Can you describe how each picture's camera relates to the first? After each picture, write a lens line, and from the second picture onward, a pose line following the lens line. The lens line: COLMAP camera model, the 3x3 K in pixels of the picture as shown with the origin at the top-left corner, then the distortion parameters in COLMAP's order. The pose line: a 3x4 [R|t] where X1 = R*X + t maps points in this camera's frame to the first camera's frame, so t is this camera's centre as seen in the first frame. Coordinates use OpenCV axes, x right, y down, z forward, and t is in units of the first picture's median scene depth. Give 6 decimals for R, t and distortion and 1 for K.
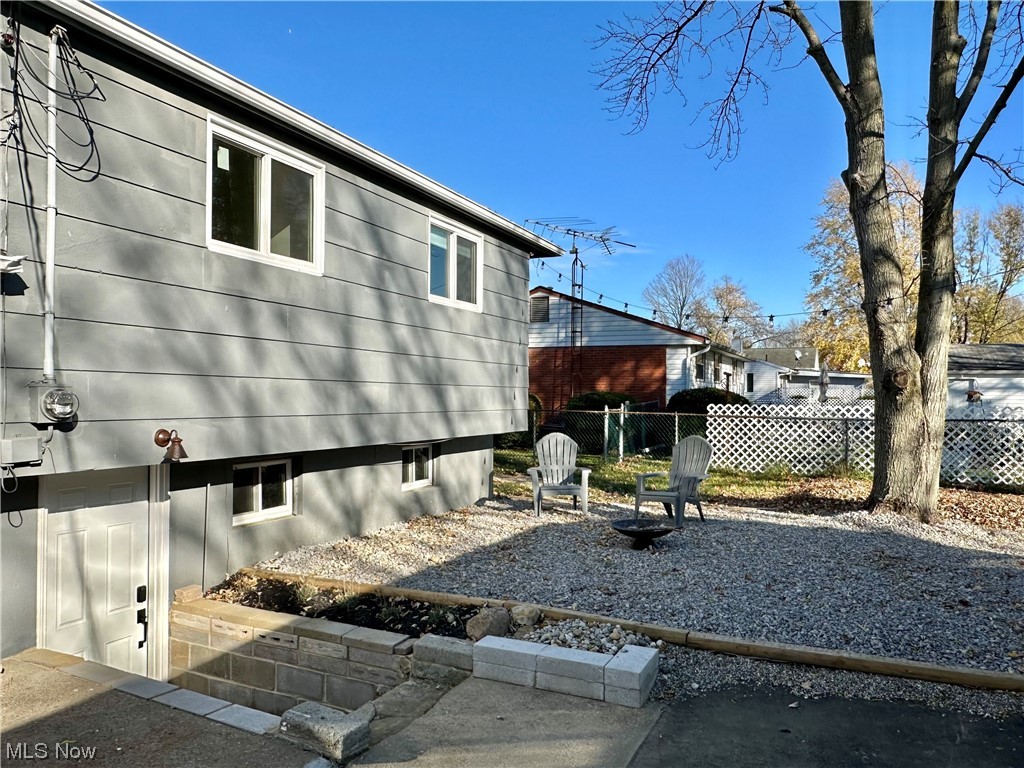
lens RADIAL K [[726.3, 0, 512.3], [0, 726.3, 388.3], [0, 0, 1]] dist [0.005999, -0.004169]
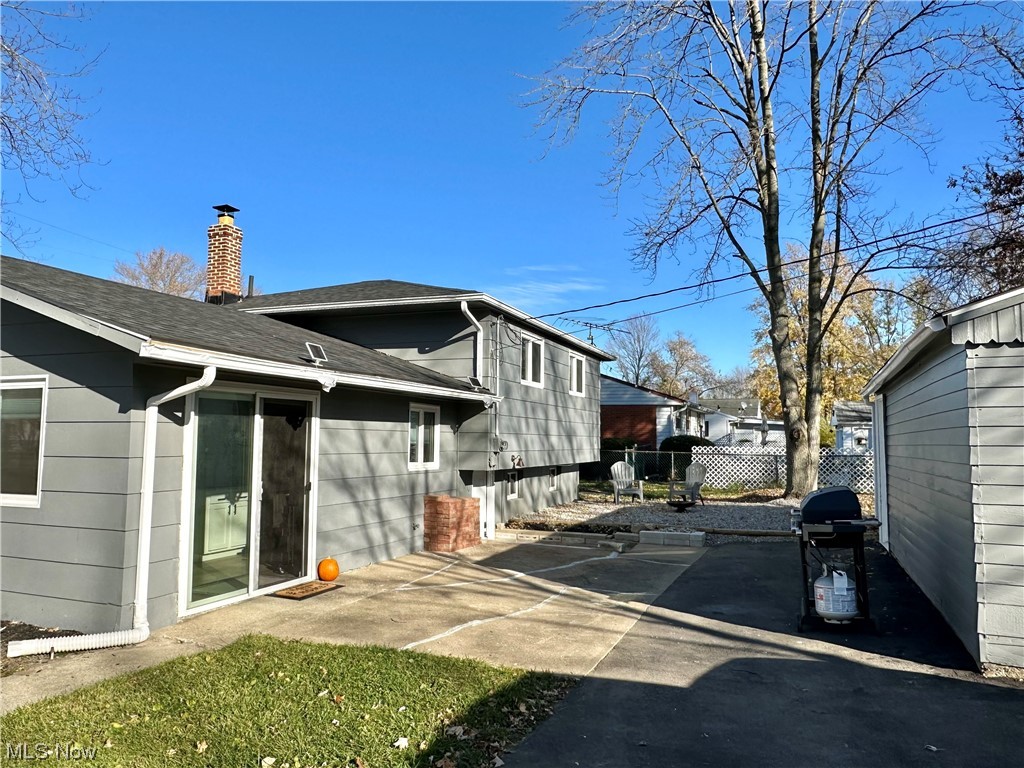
lens RADIAL K [[726.3, 0, 512.3], [0, 726.3, 388.3], [0, 0, 1]] dist [0.005999, -0.004169]
pose [[0.997650, 0.005782, 0.068276, -0.396711], [-0.001794, 0.998296, -0.058321, -0.019177], [-0.068497, 0.058062, 0.995960, -0.960181]]
